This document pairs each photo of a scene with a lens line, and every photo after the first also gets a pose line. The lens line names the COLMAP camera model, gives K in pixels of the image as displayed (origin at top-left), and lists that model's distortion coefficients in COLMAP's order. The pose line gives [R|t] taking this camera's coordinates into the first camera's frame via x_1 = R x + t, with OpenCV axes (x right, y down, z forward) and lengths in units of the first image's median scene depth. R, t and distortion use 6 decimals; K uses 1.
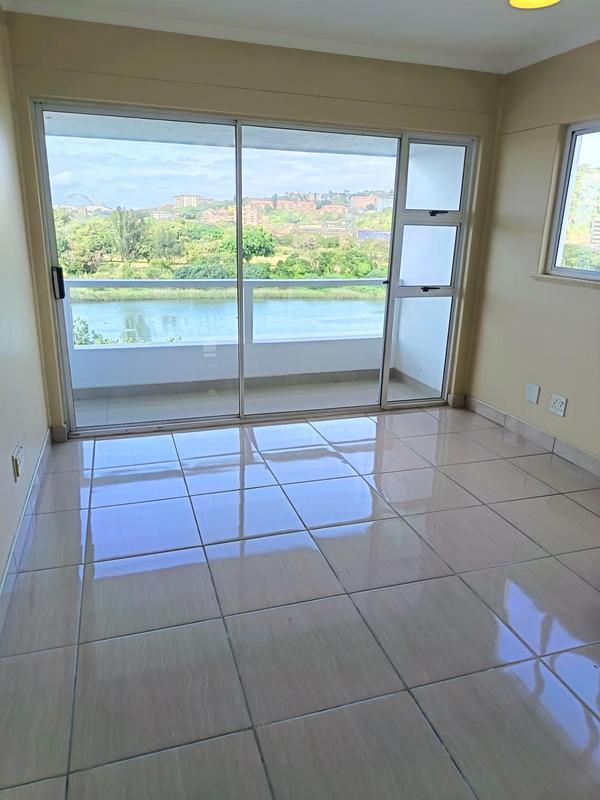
lens RADIAL K [[572.9, 0, 300.0], [0, 572.9, 400.0], [0, 0, 1]] dist [0.088181, -0.097224]
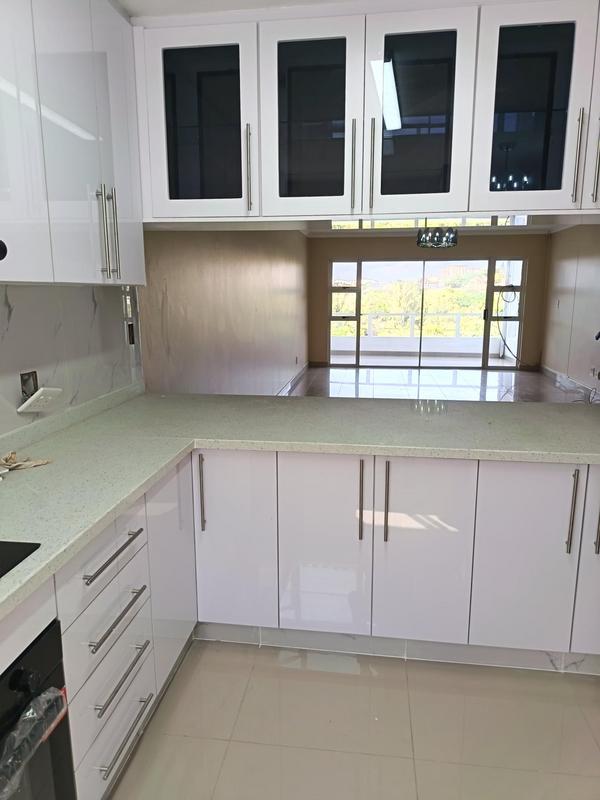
lens RADIAL K [[572.9, 0, 300.0], [0, 572.9, 400.0], [0, 0, 1]] dist [0.088181, -0.097224]
pose [[0.896943, 0.059831, -0.438079, 0.032896], [-0.108820, 0.990197, -0.087565, 0.027592], [0.428546, 0.126213, 0.894661, -0.090376]]
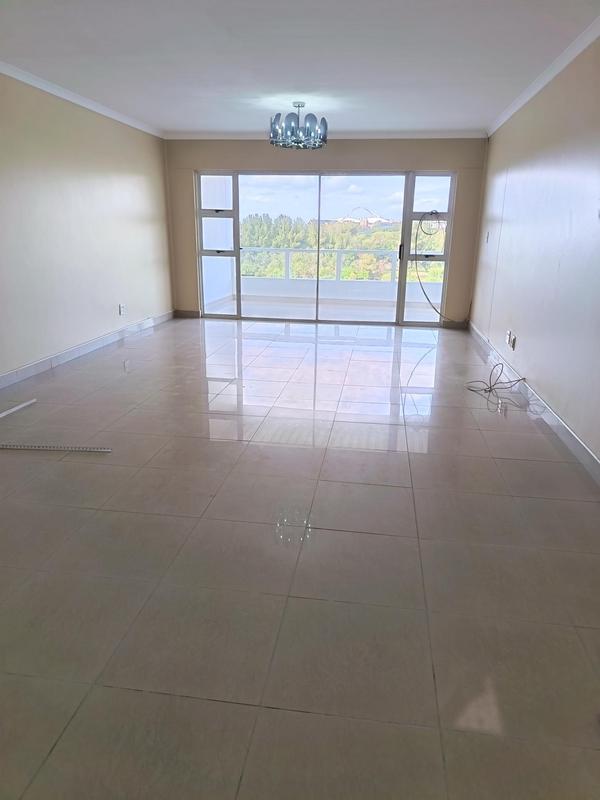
lens RADIAL K [[572.9, 0, 300.0], [0, 572.9, 400.0], [0, 0, 1]] dist [0.088181, -0.097224]
pose [[0.891771, 0.120780, -0.436069, 0.043879], [-0.127926, 0.991698, 0.013062, 0.016977], [0.434027, 0.044137, 0.899818, -0.046807]]
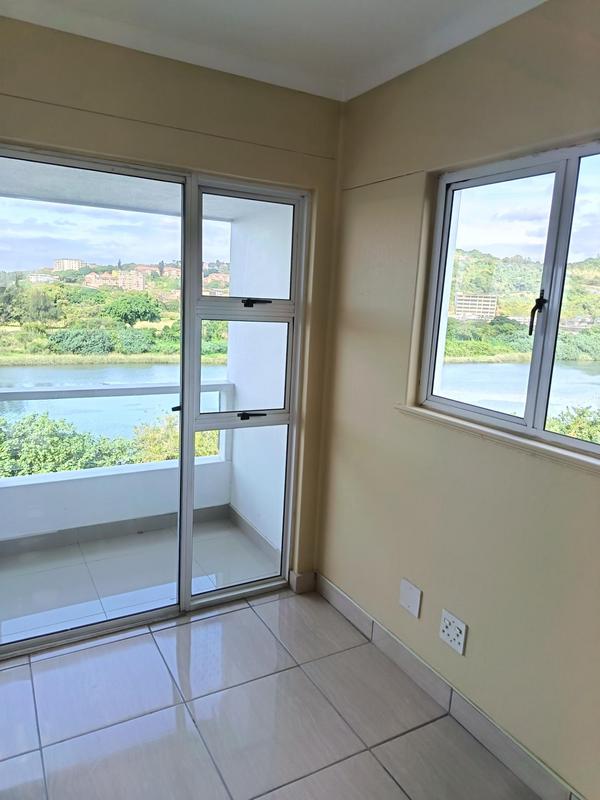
lens RADIAL K [[572.9, 0, 300.0], [0, 572.9, 400.0], [0, 0, 1]] dist [0.088181, -0.097224]
pose [[0.982007, -0.011922, 0.188469, 0.010018], [0.032620, 0.993712, -0.107108, -0.008857], [-0.186007, 0.111329, 0.976221, 0.023271]]
